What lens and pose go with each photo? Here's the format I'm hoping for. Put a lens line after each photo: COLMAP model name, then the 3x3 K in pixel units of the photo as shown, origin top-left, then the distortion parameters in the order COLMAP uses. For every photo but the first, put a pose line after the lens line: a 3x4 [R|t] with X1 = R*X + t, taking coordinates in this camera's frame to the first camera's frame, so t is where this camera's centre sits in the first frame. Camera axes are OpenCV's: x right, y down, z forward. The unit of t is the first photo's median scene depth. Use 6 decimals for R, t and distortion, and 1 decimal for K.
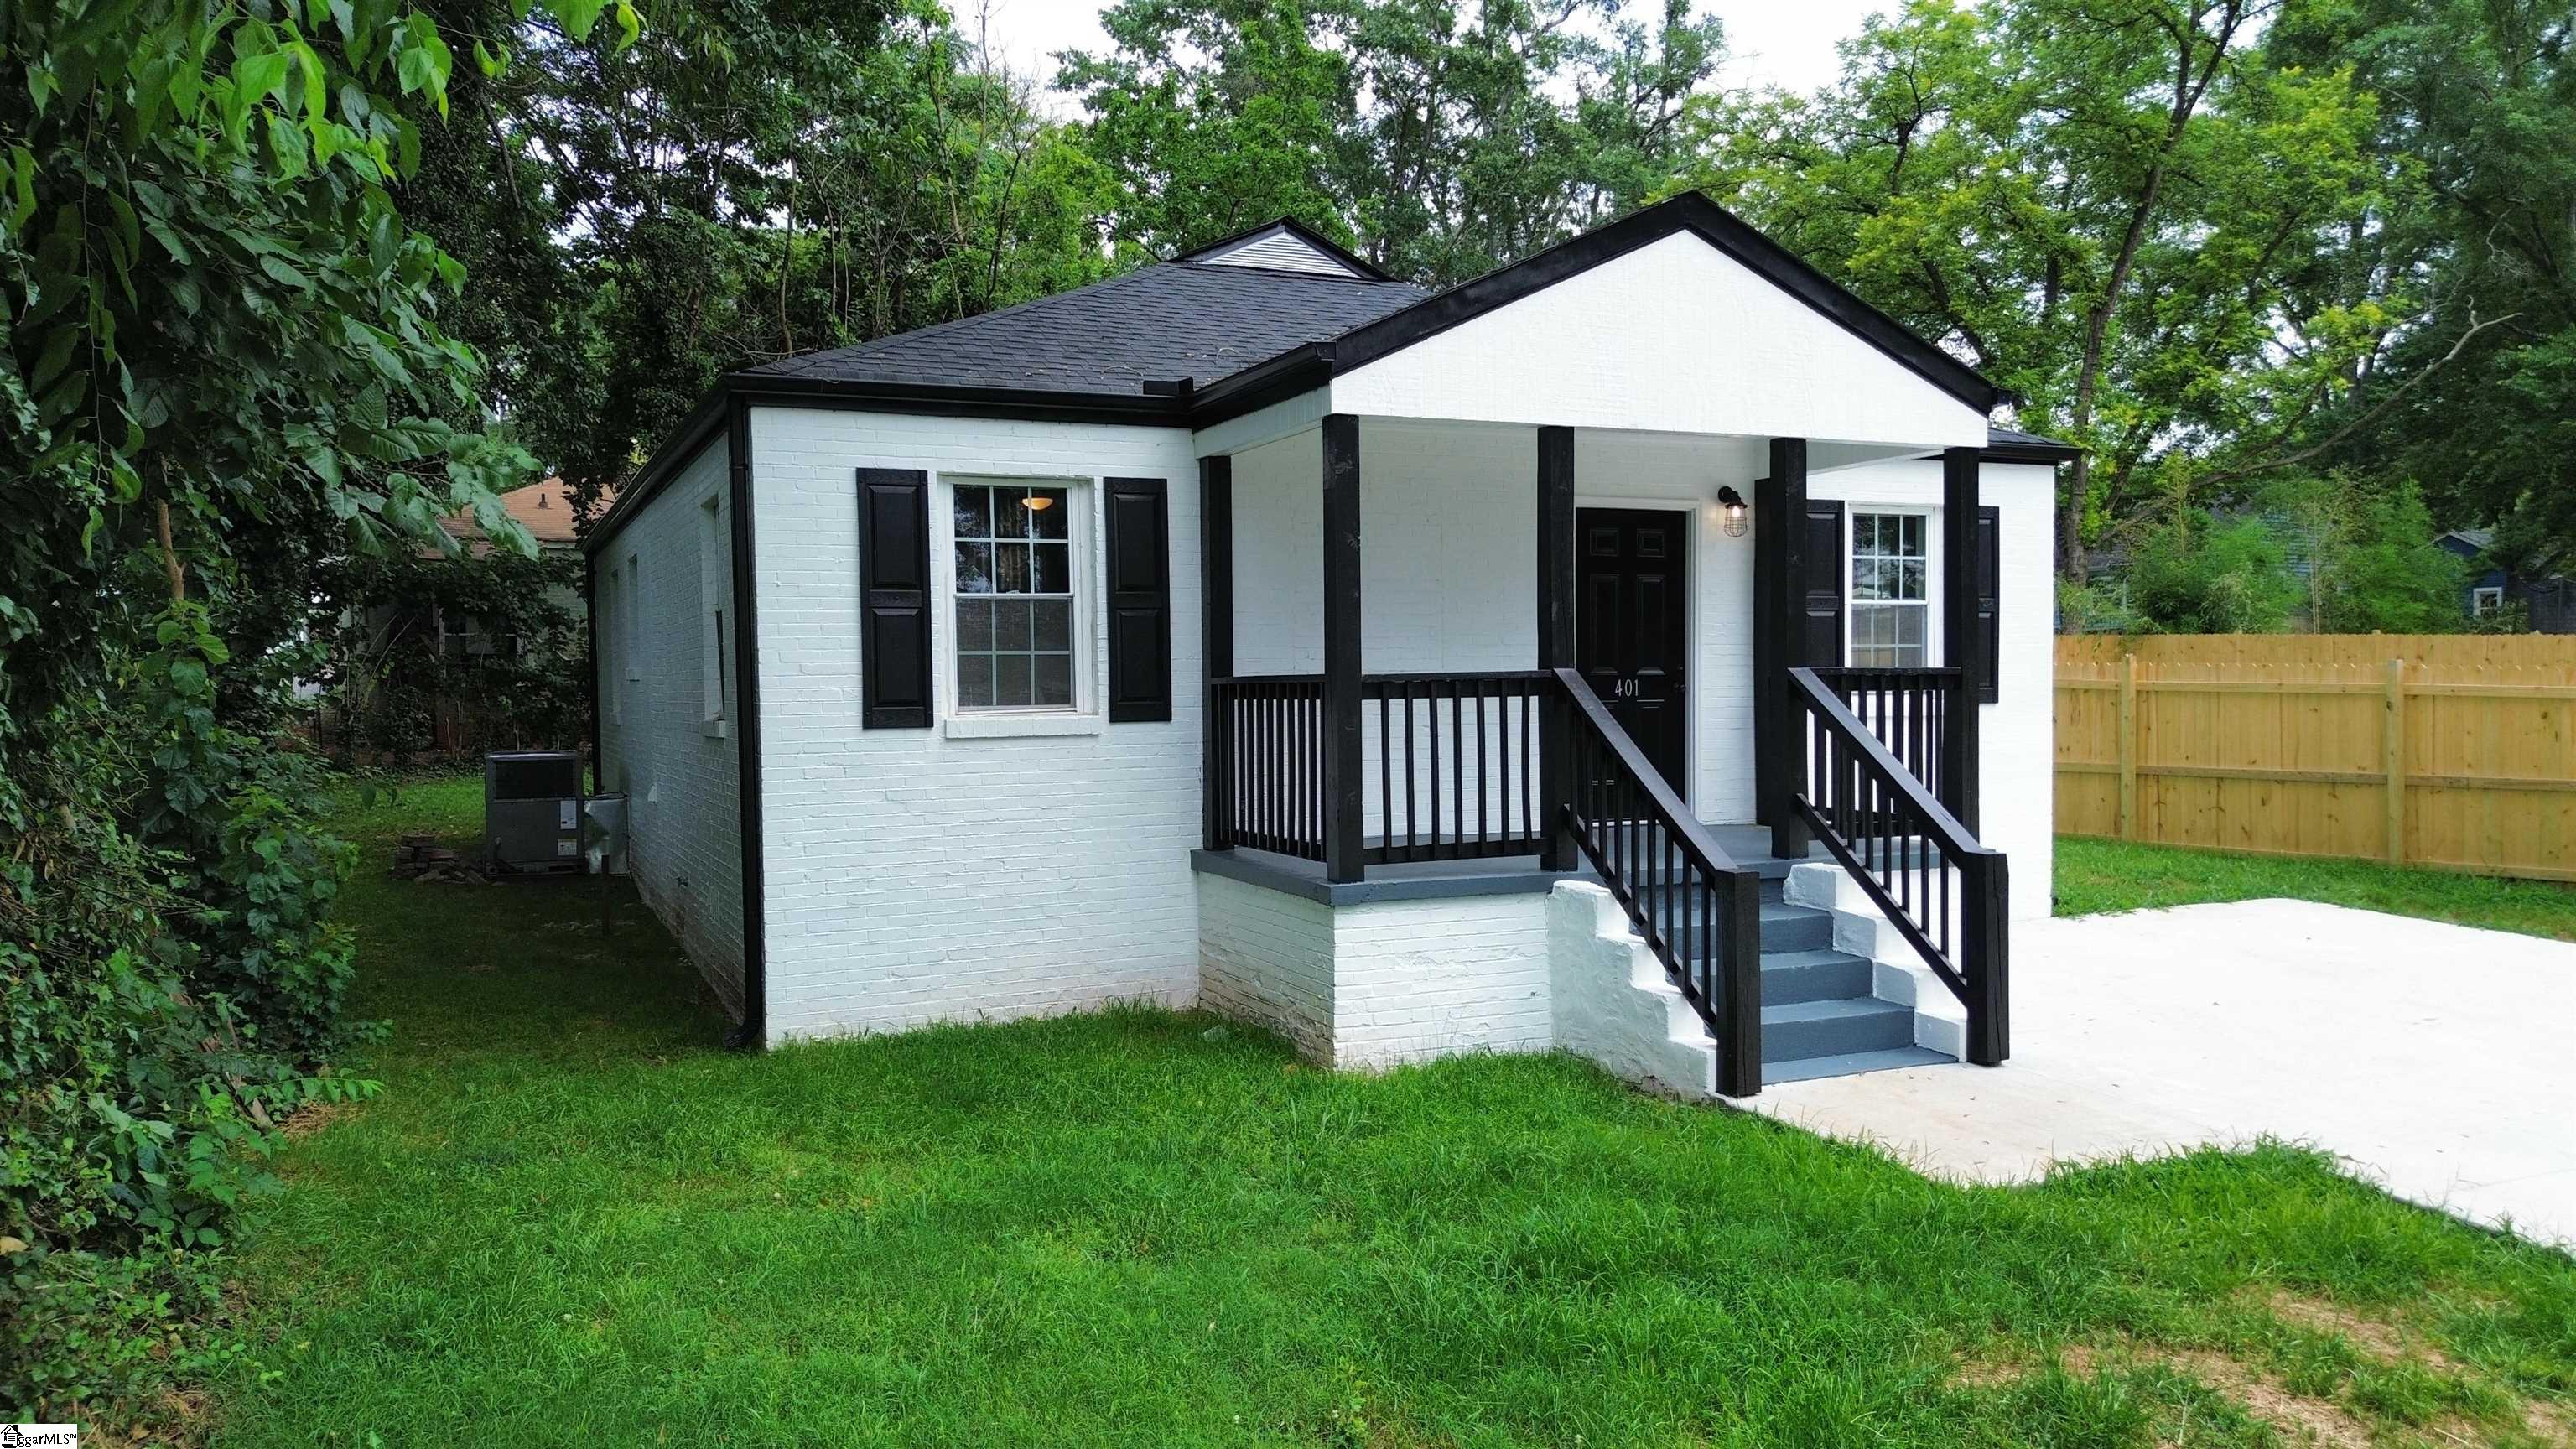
lens RADIAL K [[1845.9, 0, 1288.0], [0, 1845.9, 724.5], [0, 0, 1]] dist [0.031659, -0.008873]
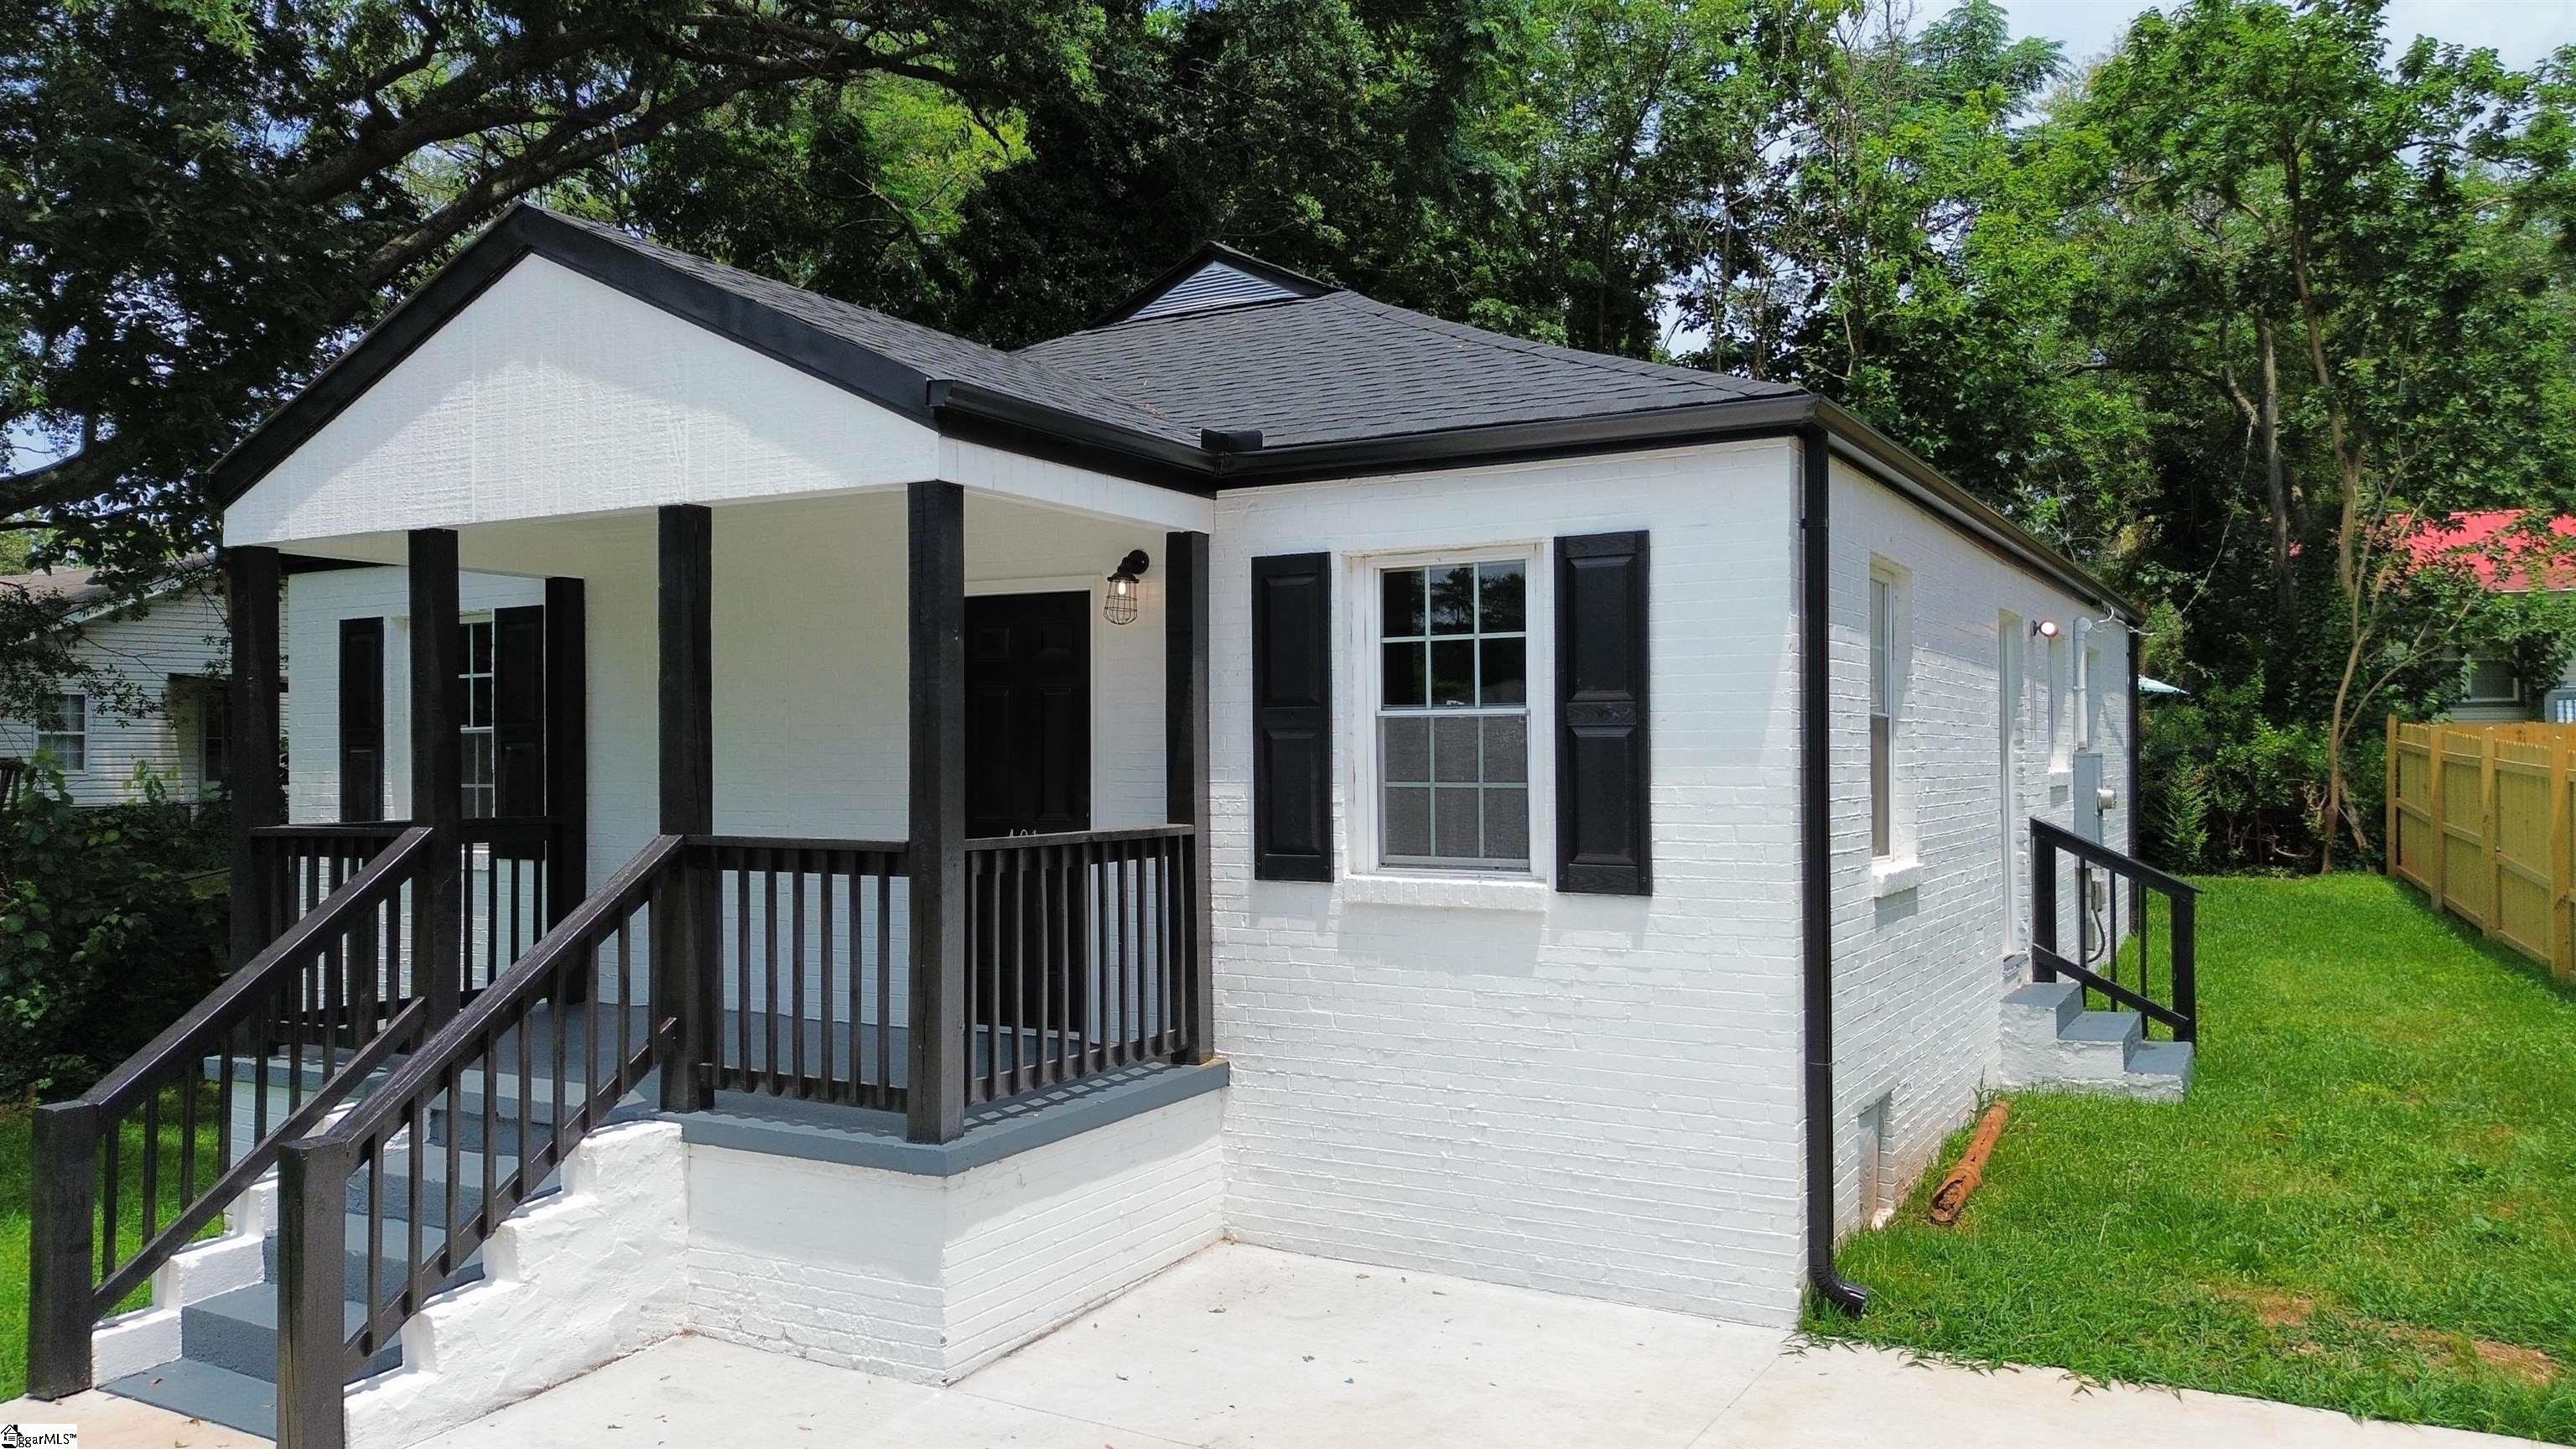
lens RADIAL K [[1845.9, 0, 1288.0], [0, 1845.9, 724.5], [0, 0, 1]] dist [0.031659, -0.008873]
pose [[0.595793, 0.001629, -0.803136, 0.957203], [-0.021051, 0.999686, -0.013589, -0.067225], [0.802862, 0.025004, 0.595641, 0.760295]]
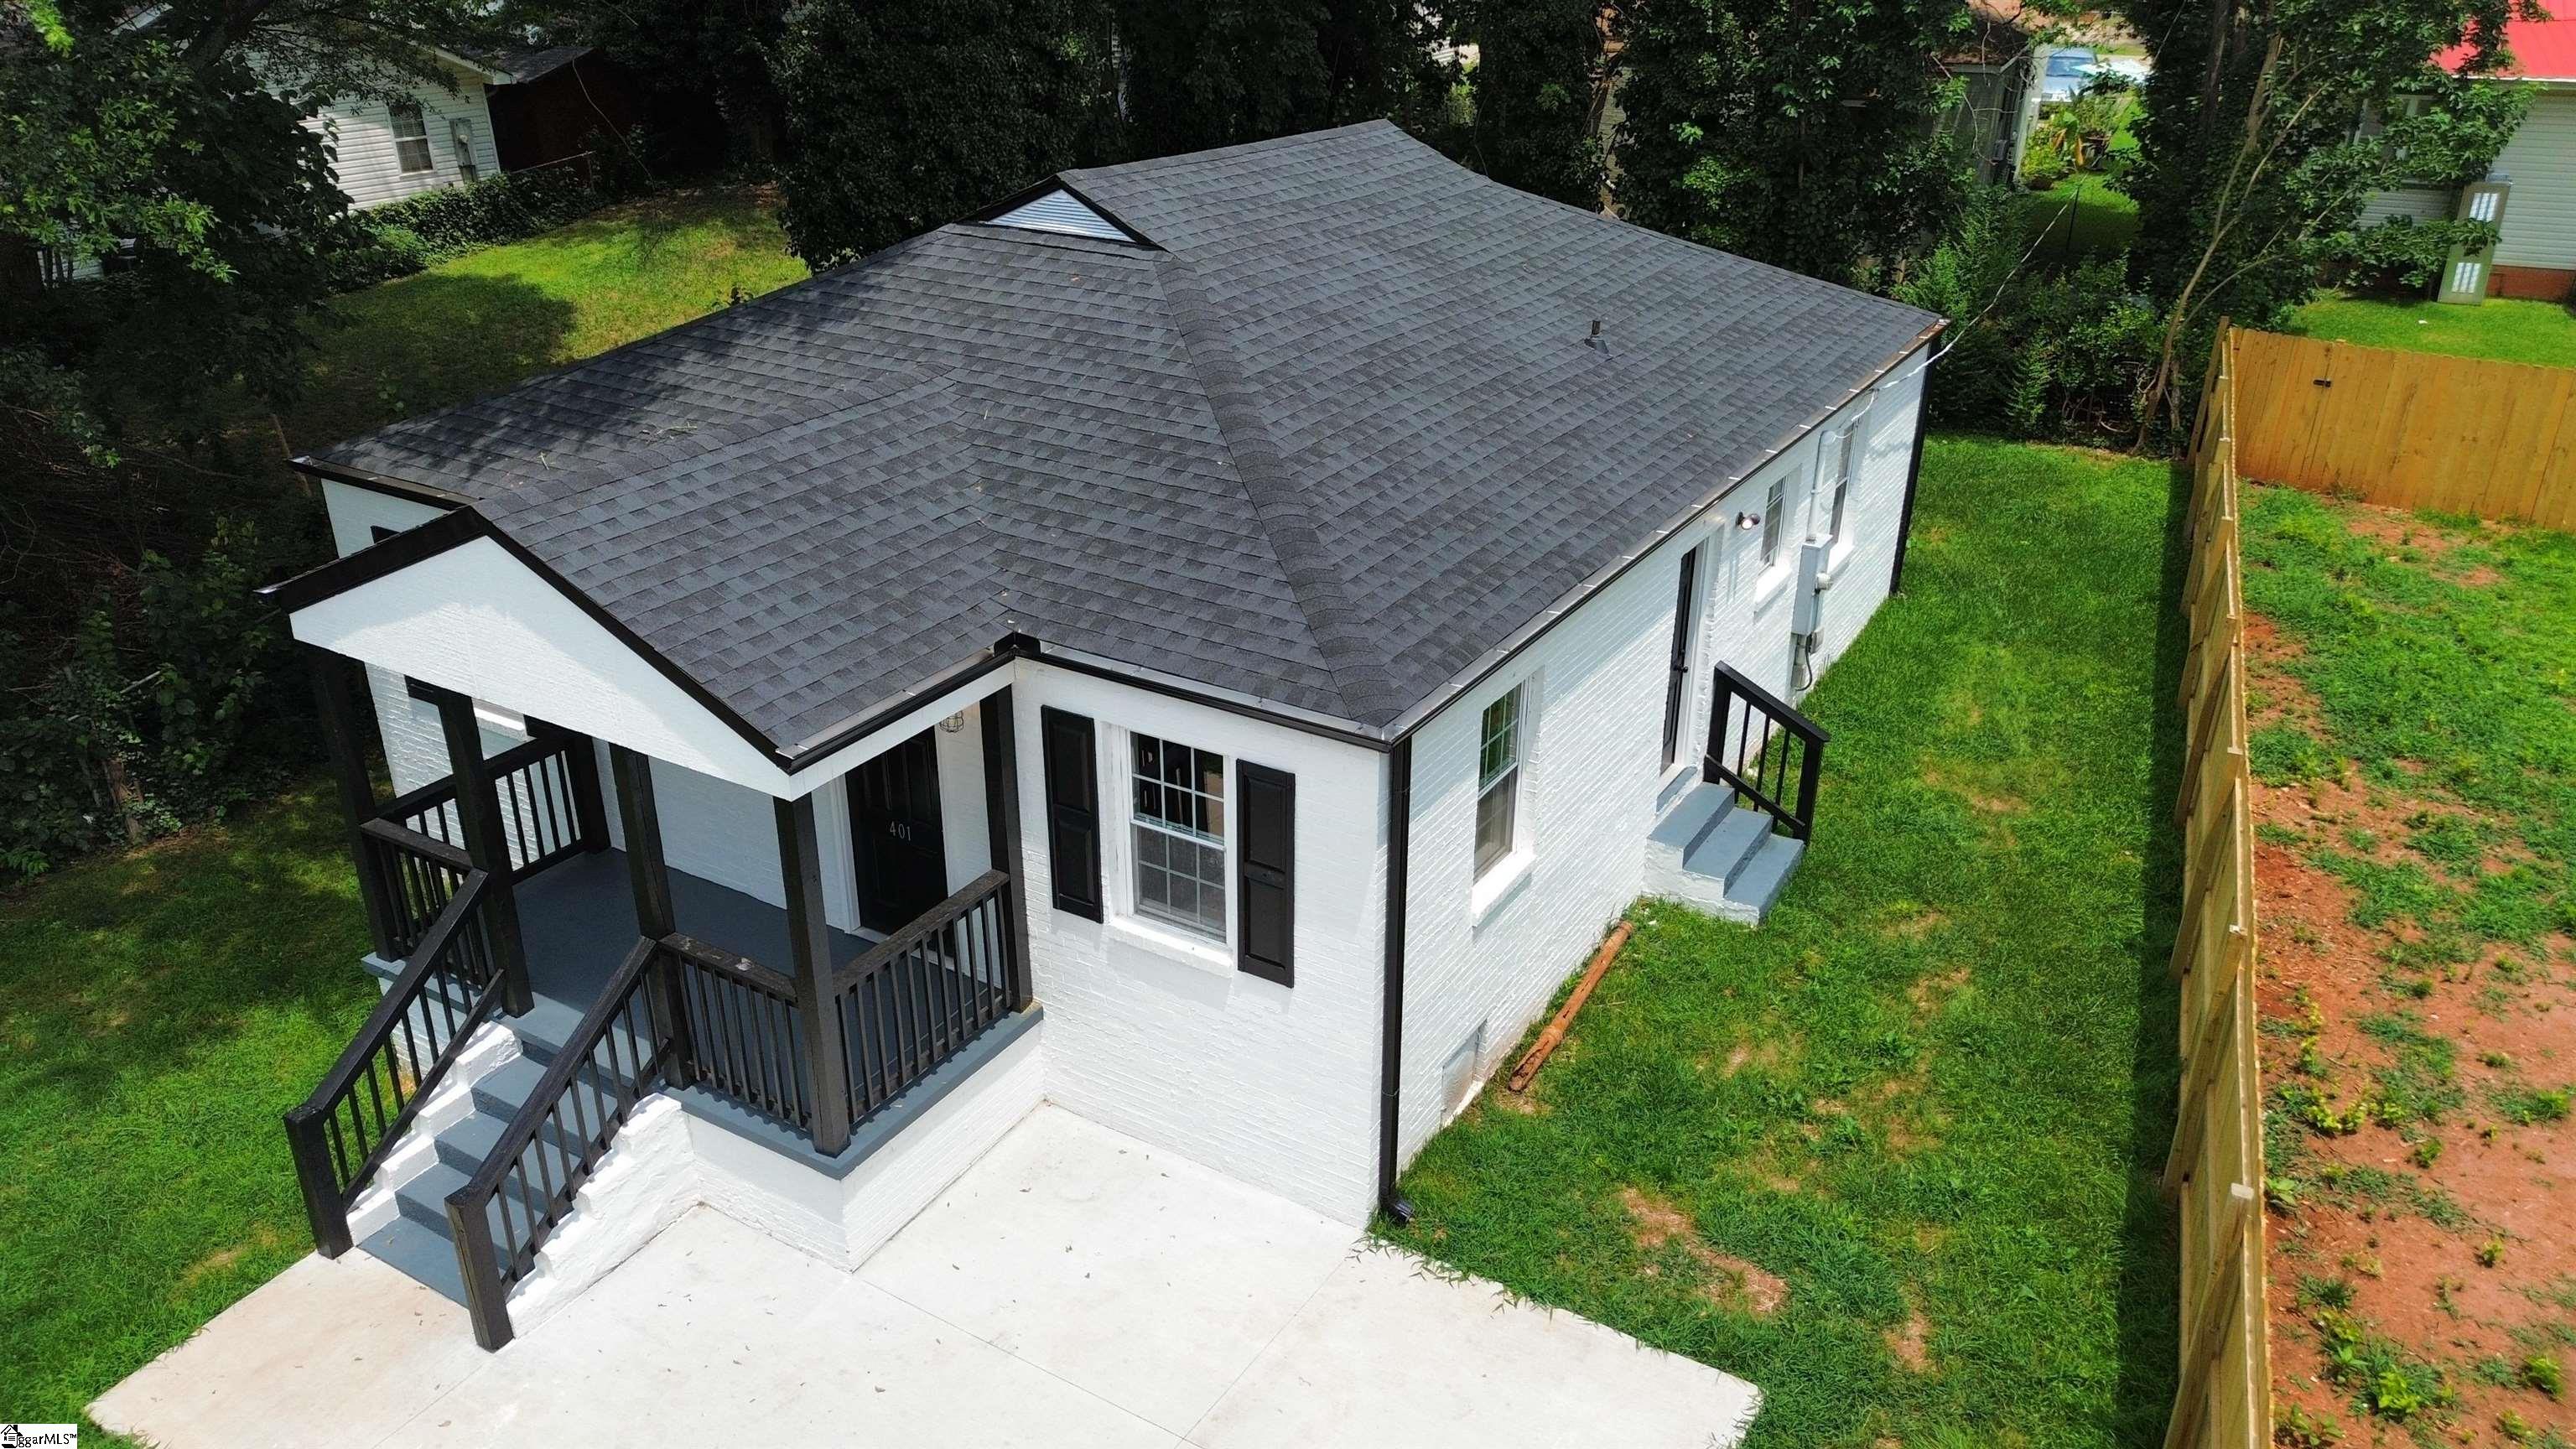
lens RADIAL K [[1835.2, 0, 1304.4], [0, 1835.2, 730.1], [0, 0, 1]] dist [0.042181, -0.008453]
pose [[0.579471, 0.365066, -0.728656, 1.197470], [-0.036588, 0.904816, 0.424227, -0.588893], [0.814171, -0.219167, 0.537672, 0.753667]]
